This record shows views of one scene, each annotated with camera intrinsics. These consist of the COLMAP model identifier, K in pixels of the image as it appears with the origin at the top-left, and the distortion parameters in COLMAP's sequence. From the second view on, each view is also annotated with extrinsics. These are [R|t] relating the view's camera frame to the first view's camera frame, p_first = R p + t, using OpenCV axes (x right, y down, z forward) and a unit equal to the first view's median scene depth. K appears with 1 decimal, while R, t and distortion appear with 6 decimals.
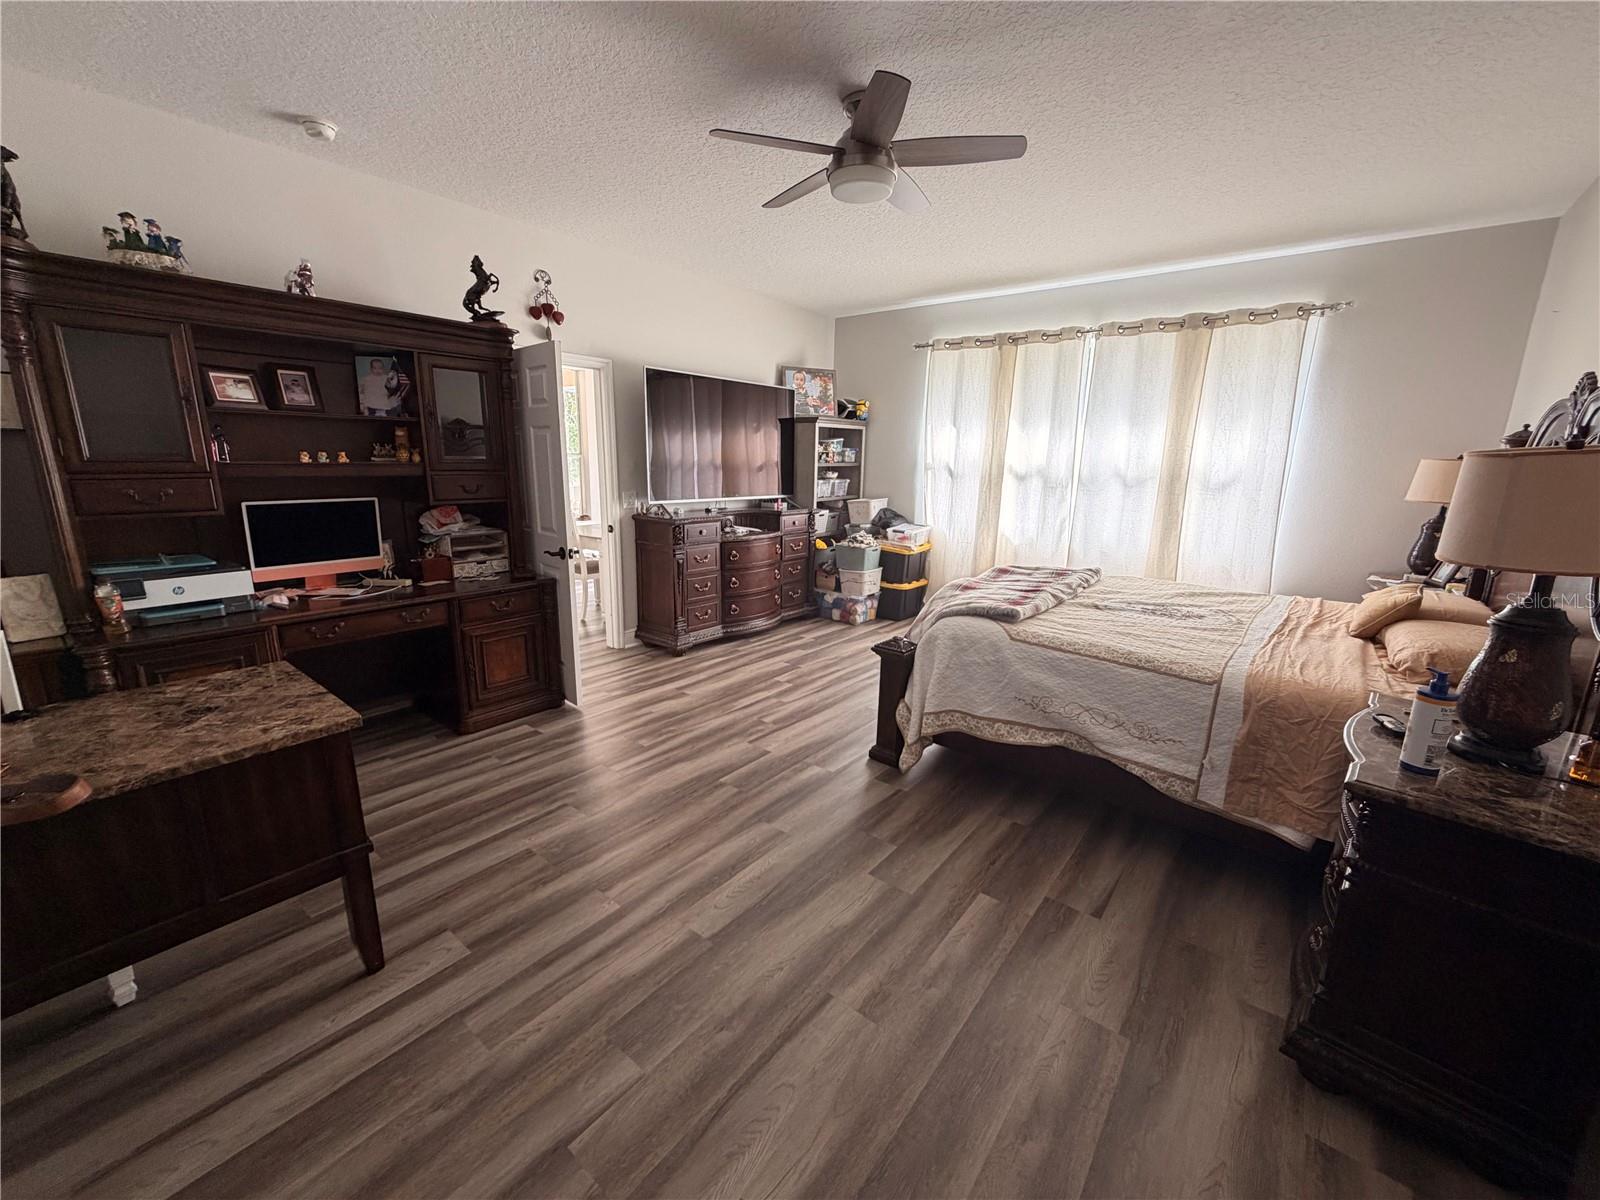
lens RADIAL K [[640.0, 0, 795.1], [0, 640.0, 598.2], [0, 0, 1]] dist [-0.000374, -0.000112]
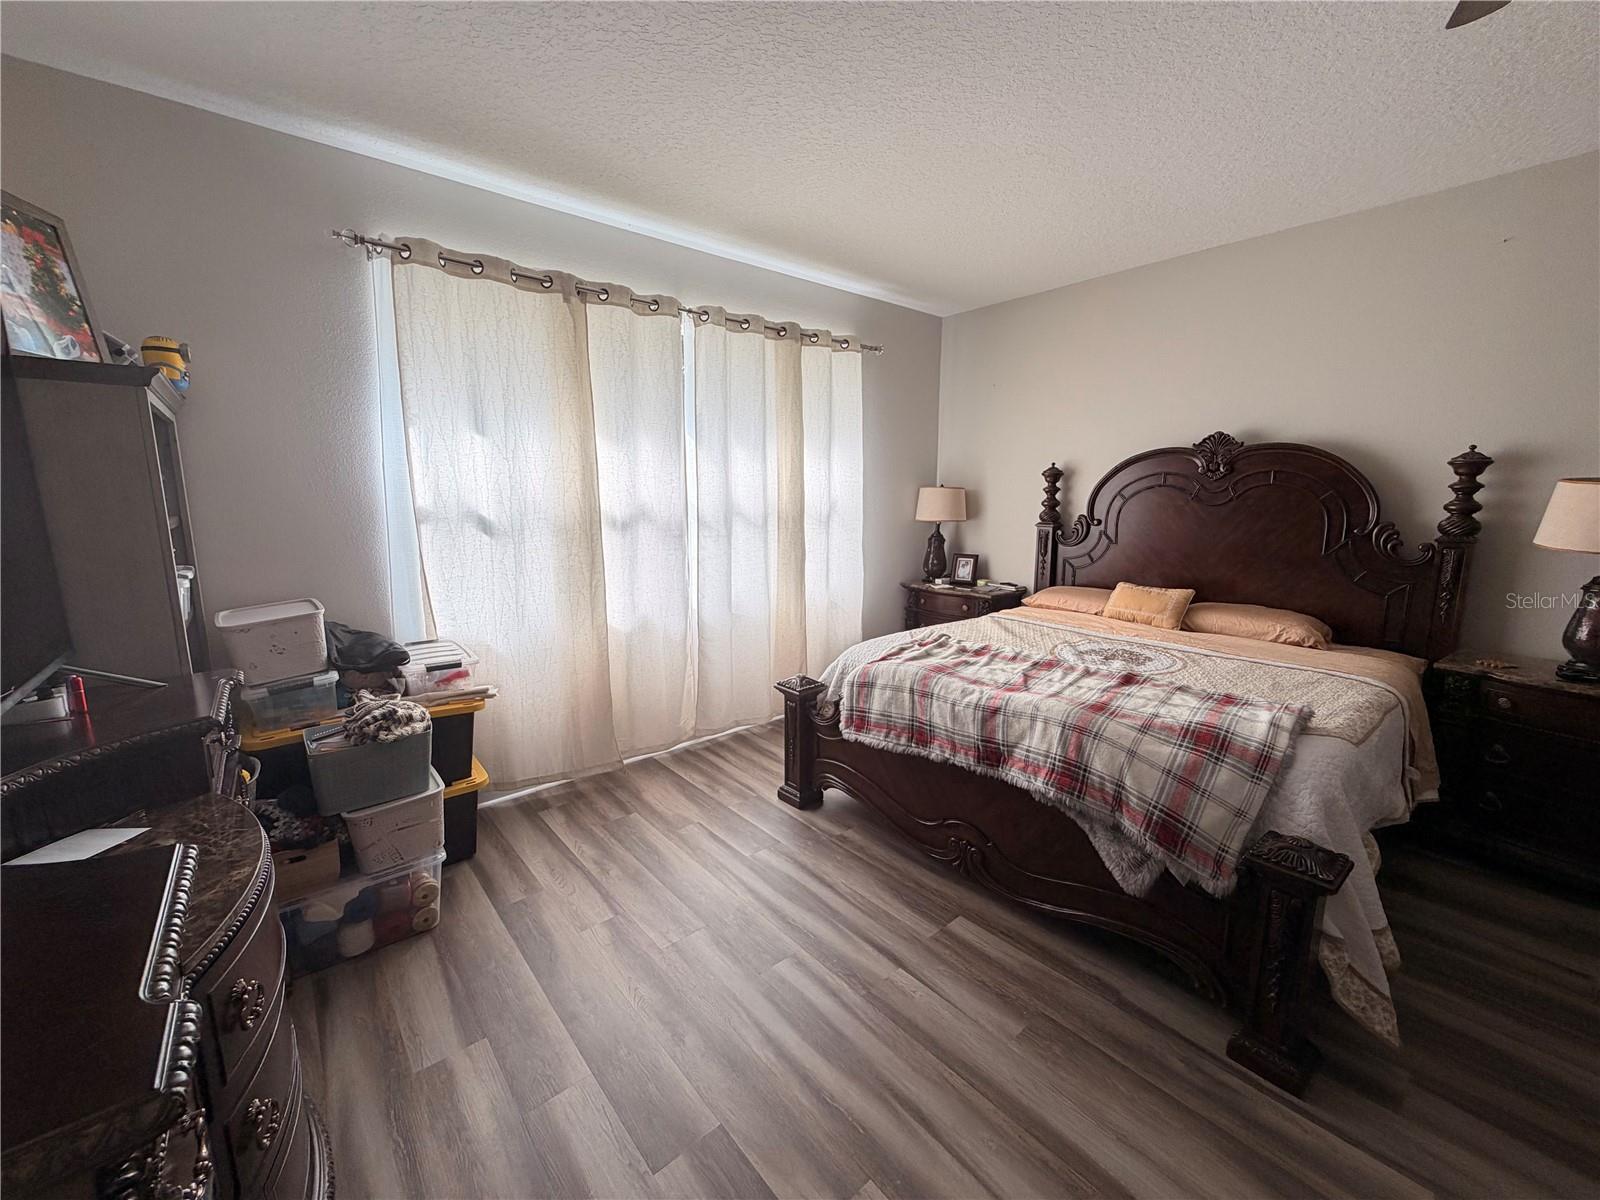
lens RADIAL K [[640.0, 0, 795.1], [0, 640.0, 598.2], [0, 0, 1]] dist [-0.000374, -0.000112]
pose [[0.207557, -0.173119, 0.962782, -0.213802], [0.229923, 0.965277, 0.124000, -0.159755], [-0.950818, 0.195628, 0.240154, 0.712321]]
